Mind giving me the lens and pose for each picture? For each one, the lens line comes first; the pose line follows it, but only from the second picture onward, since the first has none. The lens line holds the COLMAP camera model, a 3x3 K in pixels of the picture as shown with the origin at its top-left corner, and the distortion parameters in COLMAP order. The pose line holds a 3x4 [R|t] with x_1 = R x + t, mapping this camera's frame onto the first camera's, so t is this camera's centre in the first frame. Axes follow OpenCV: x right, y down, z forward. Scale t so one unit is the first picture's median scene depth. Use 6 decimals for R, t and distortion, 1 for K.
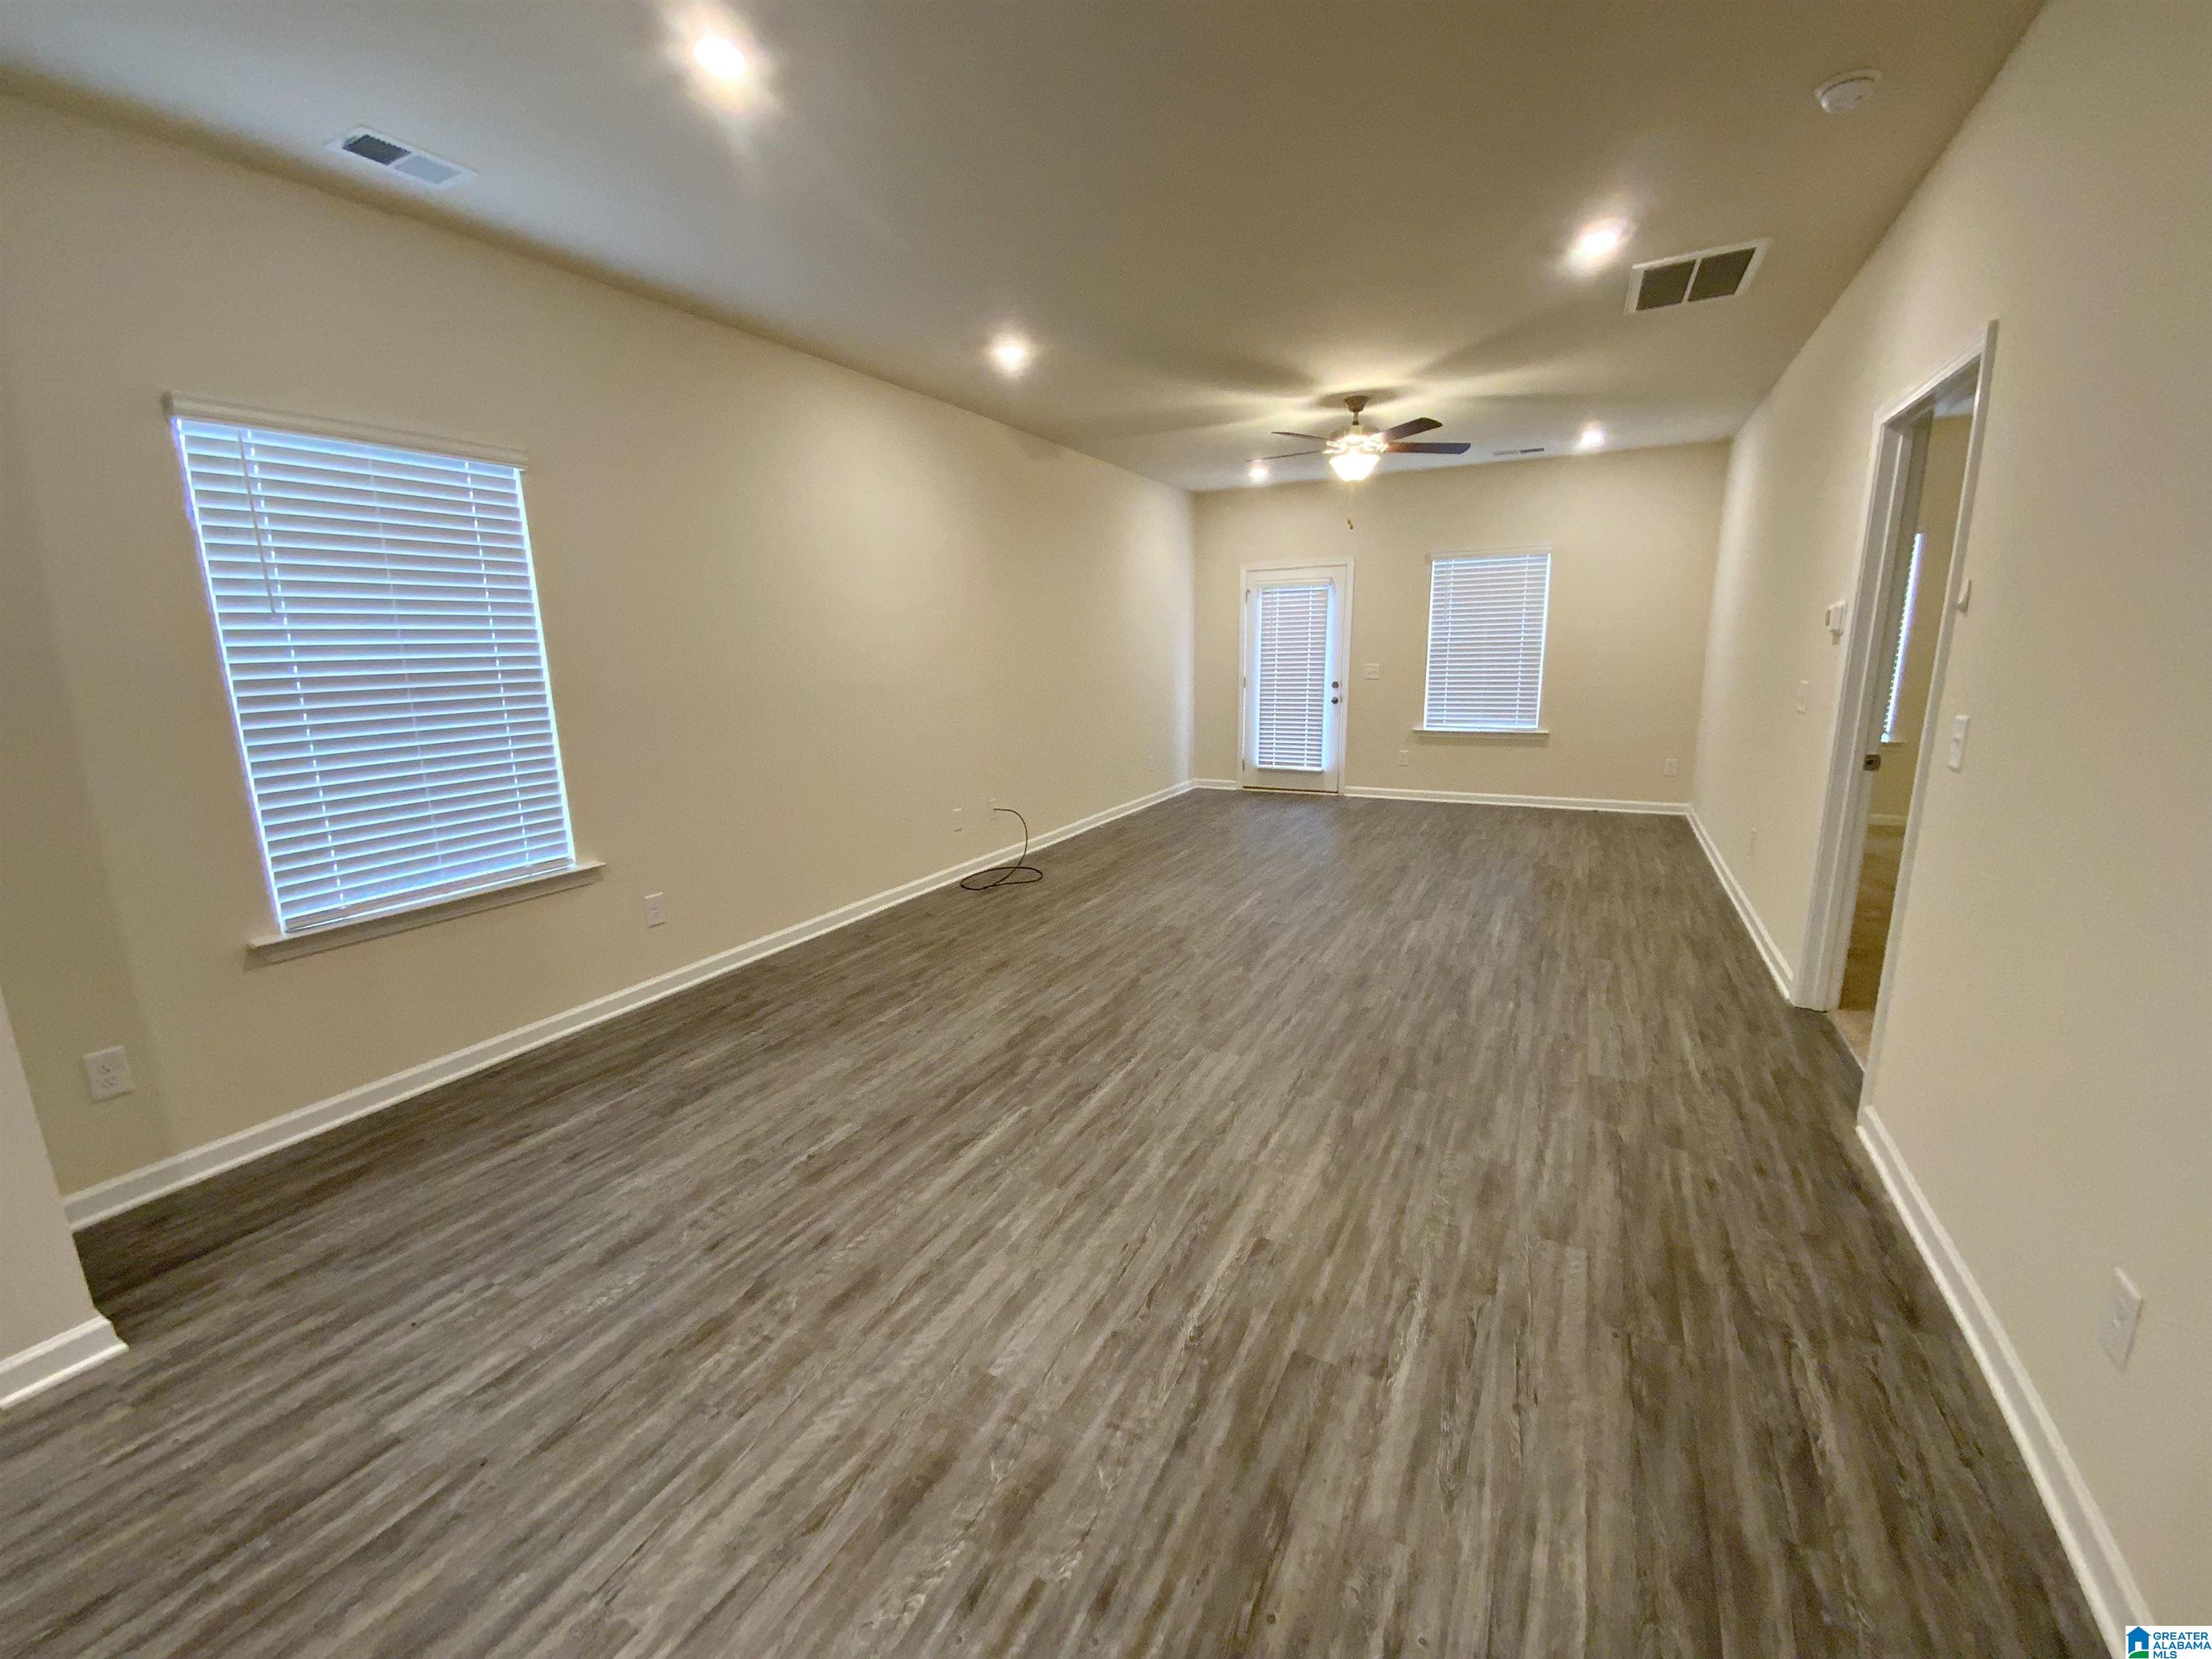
lens RADIAL K [[907.3, 0, 1106.0], [0, 907.3, 829.5], [0, 0, 1]] dist [0.023176, -0.020698]
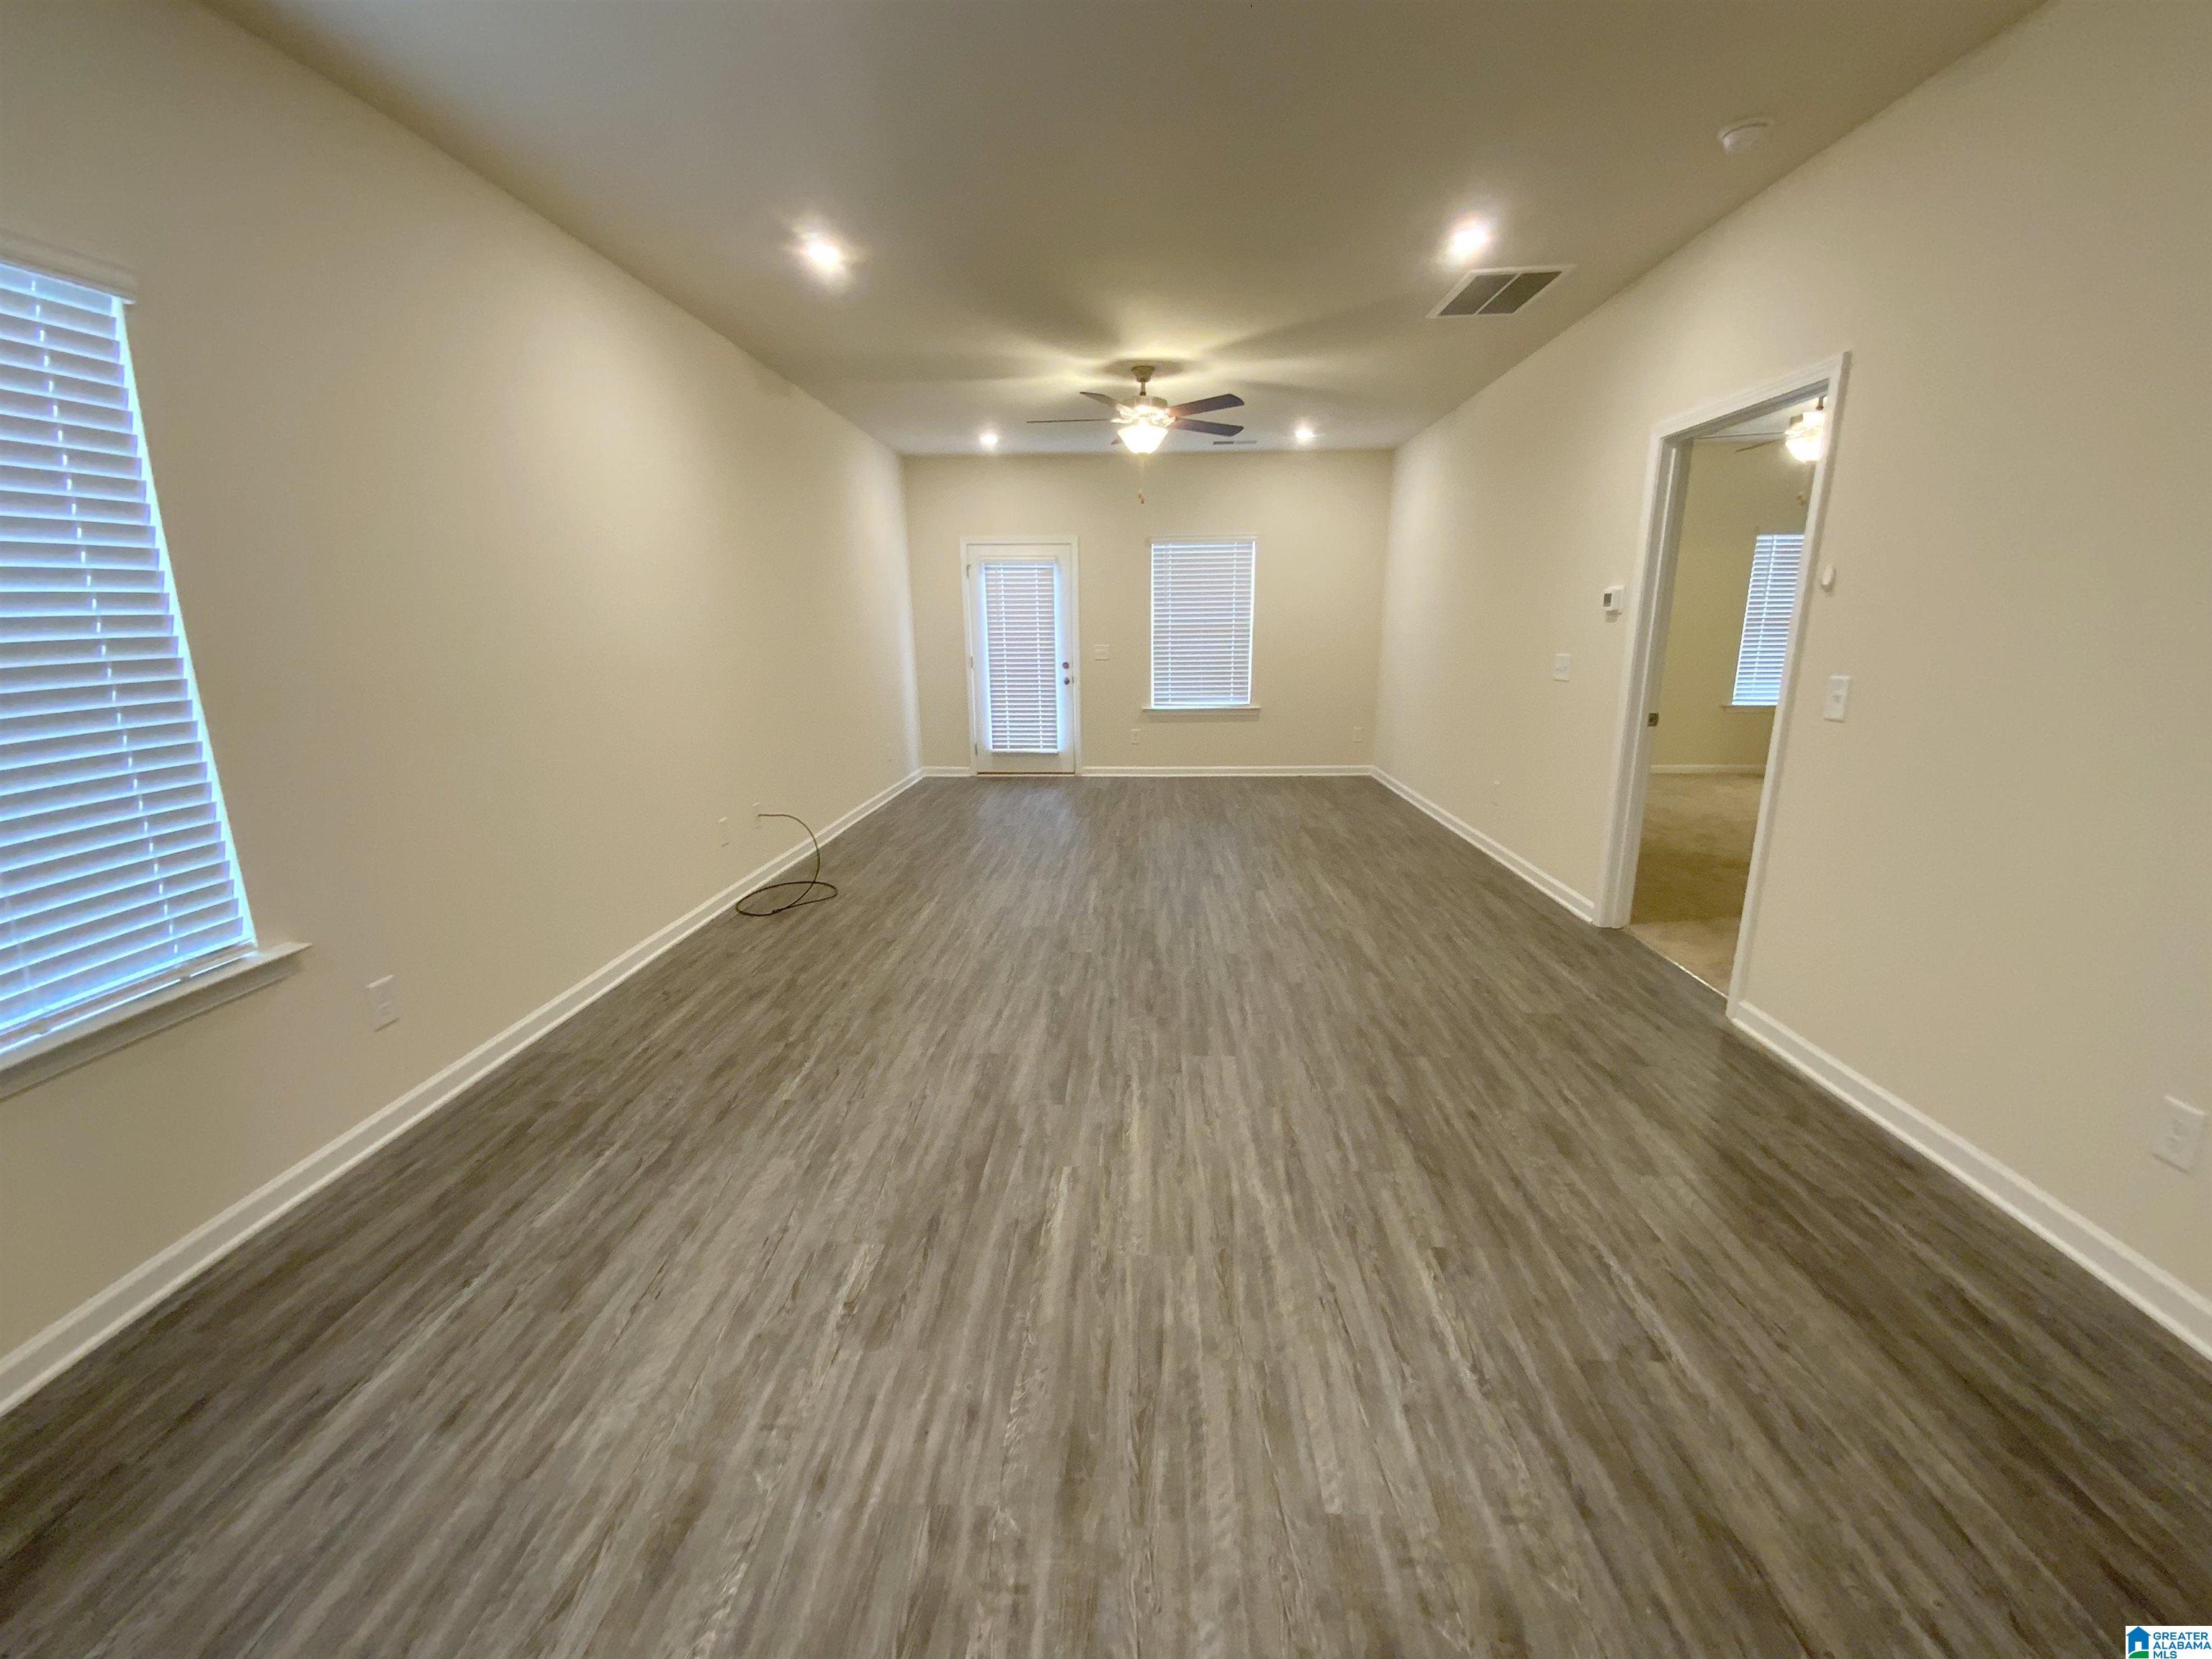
lens RADIAL K [[910.2, 0, 1117.6], [0, 910.2, 826.9], [0, 0, 1]] dist [0.022997, -0.017960]
pose [[0.903834, -0.081894, 0.419973, -0.323882], [0.076296, 0.996629, 0.030142, -0.022208], [-0.421026, 0.004799, 0.907036, 0.194810]]
